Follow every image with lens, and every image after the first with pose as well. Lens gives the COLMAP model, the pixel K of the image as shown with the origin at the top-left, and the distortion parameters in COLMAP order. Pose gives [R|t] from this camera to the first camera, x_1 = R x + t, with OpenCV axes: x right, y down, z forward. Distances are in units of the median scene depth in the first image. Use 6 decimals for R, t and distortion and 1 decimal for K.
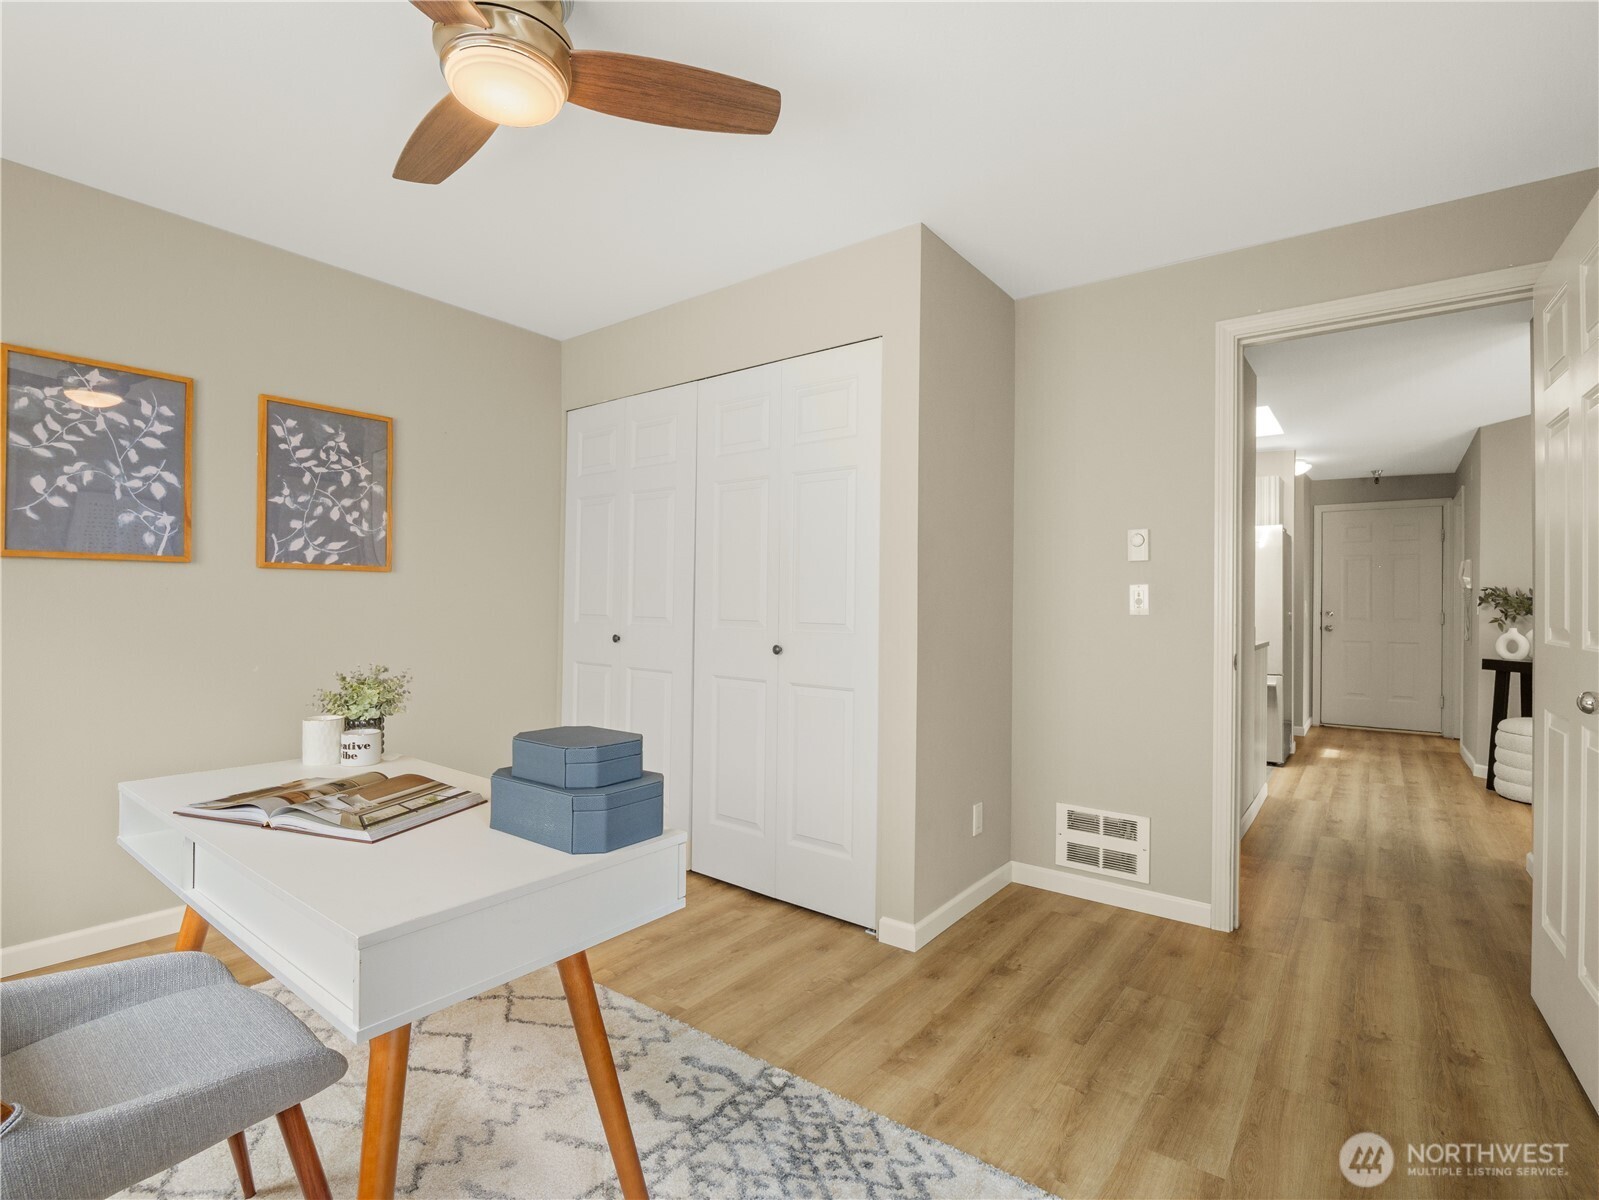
lens RADIAL K [[773.0, 0, 801.6], [0, 773.0, 596.3], [0, 0, 1]] dist [-0.002367, -0.010776]
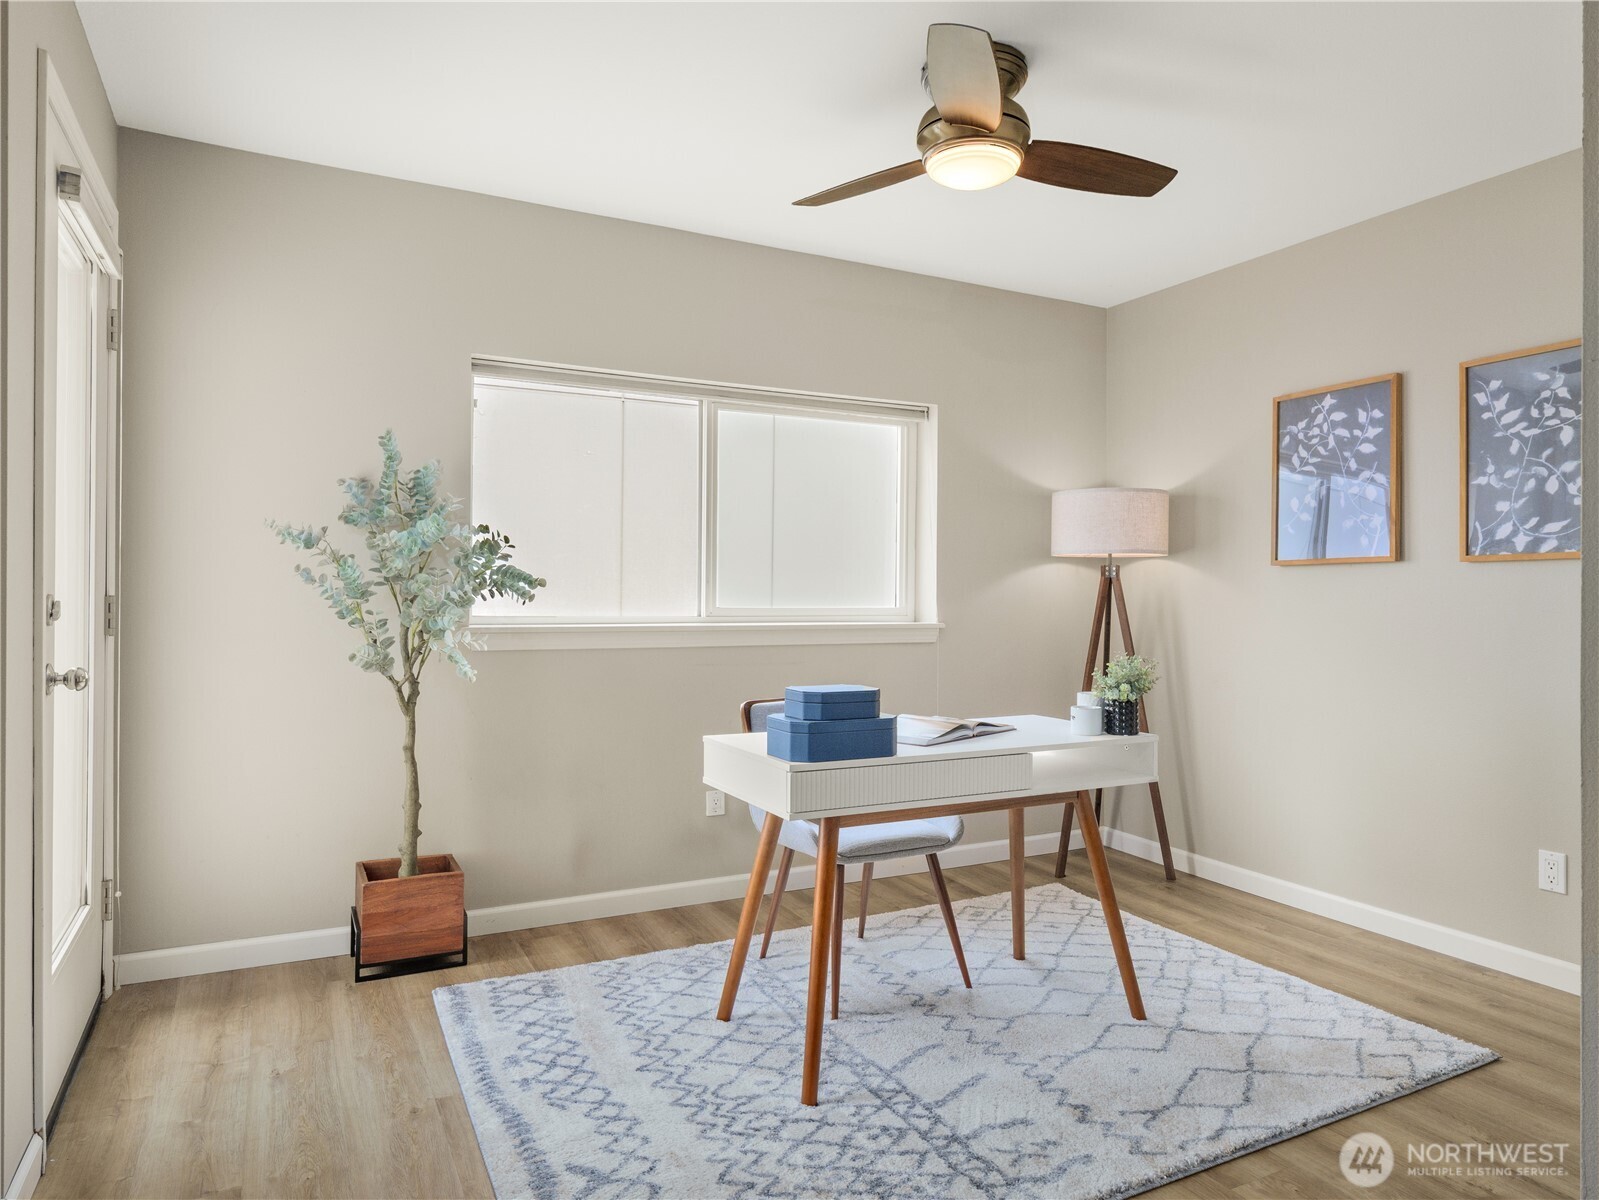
lens RADIAL K [[1027.5, 0, 799.5], [0, 1027.5, 600.0], [0, 0, 1]] dist [-0.004917, 0.000145]
pose [[-0.440347, -0.010427, -0.897767, 0.649699], [-0.003015, 0.999944, -0.010135, 0.018825], [0.897823, -0.001756, -0.440353, 0.818816]]
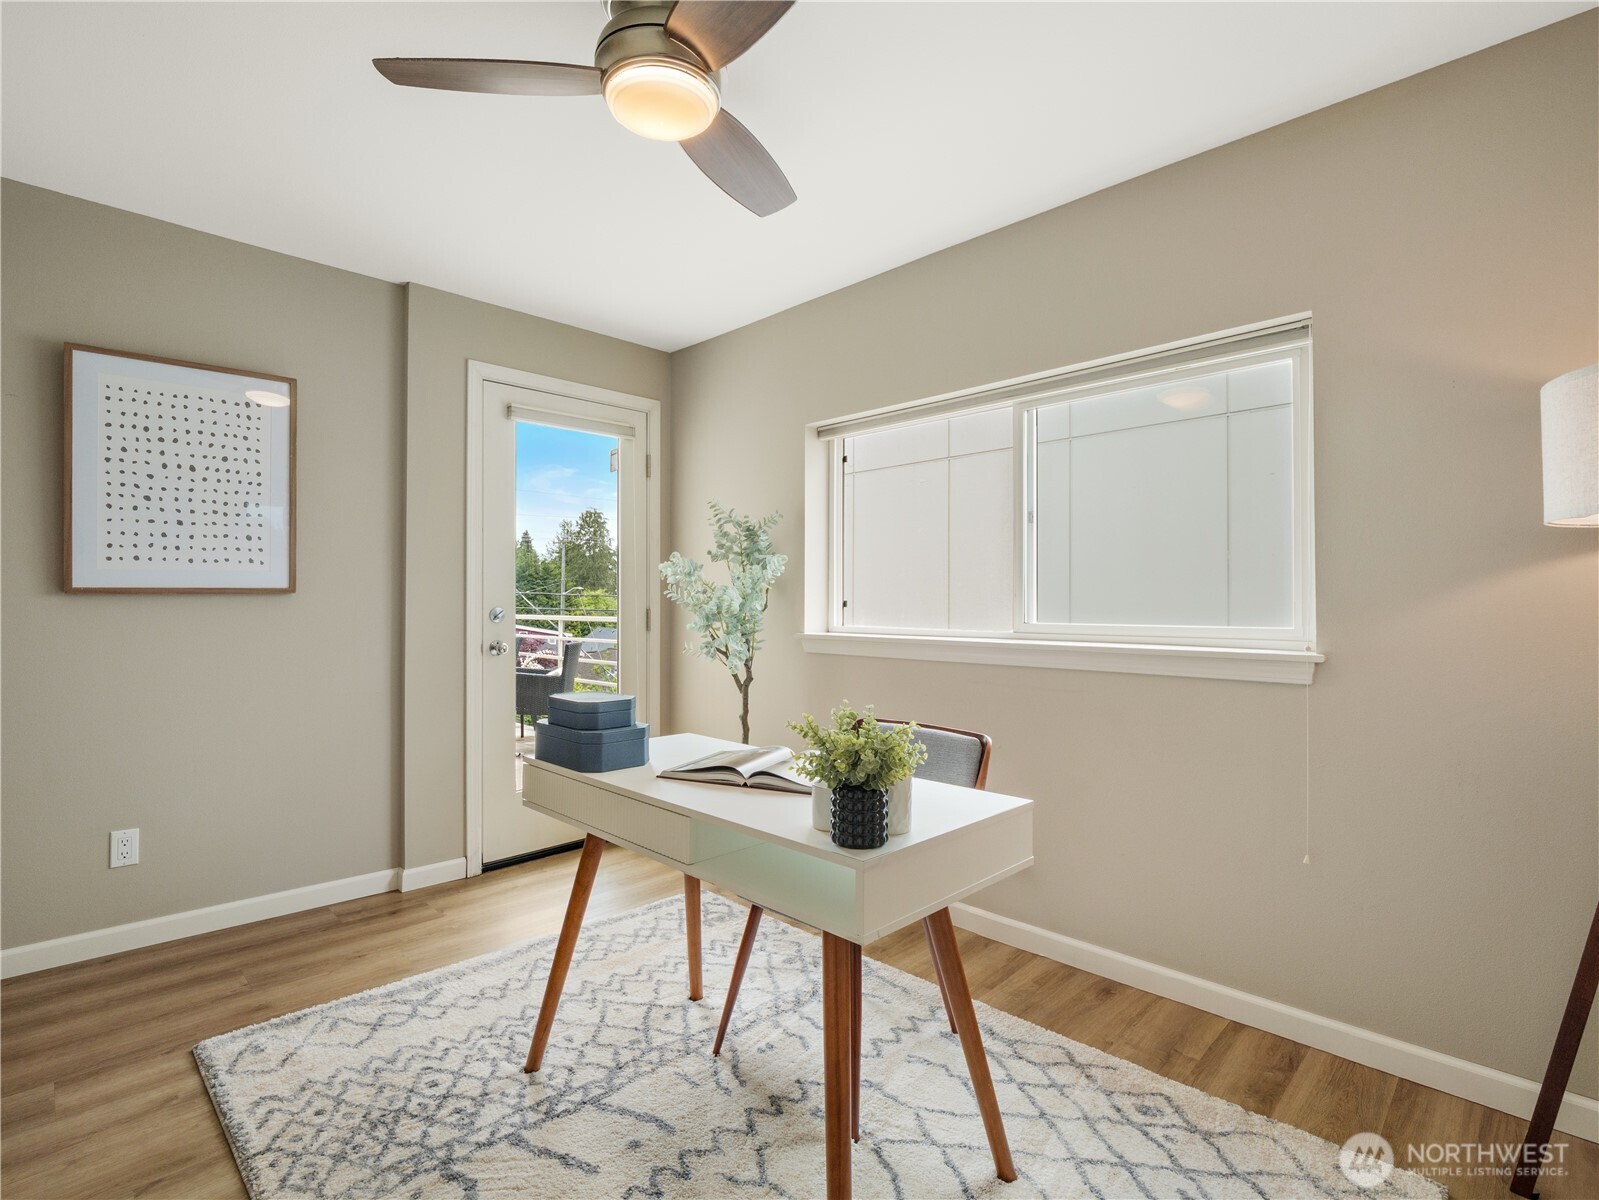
lens RADIAL K [[773.0, 0, 801.6], [0, 773.0, 596.3], [0, 0, 1]] dist [-0.002367, -0.010776]
pose [[-0.989186, -0.019058, 0.145421, -0.406878], [-0.022664, 0.999474, -0.023180, 0.009699], [-0.144903, -0.026226, -0.989098, 1.104751]]
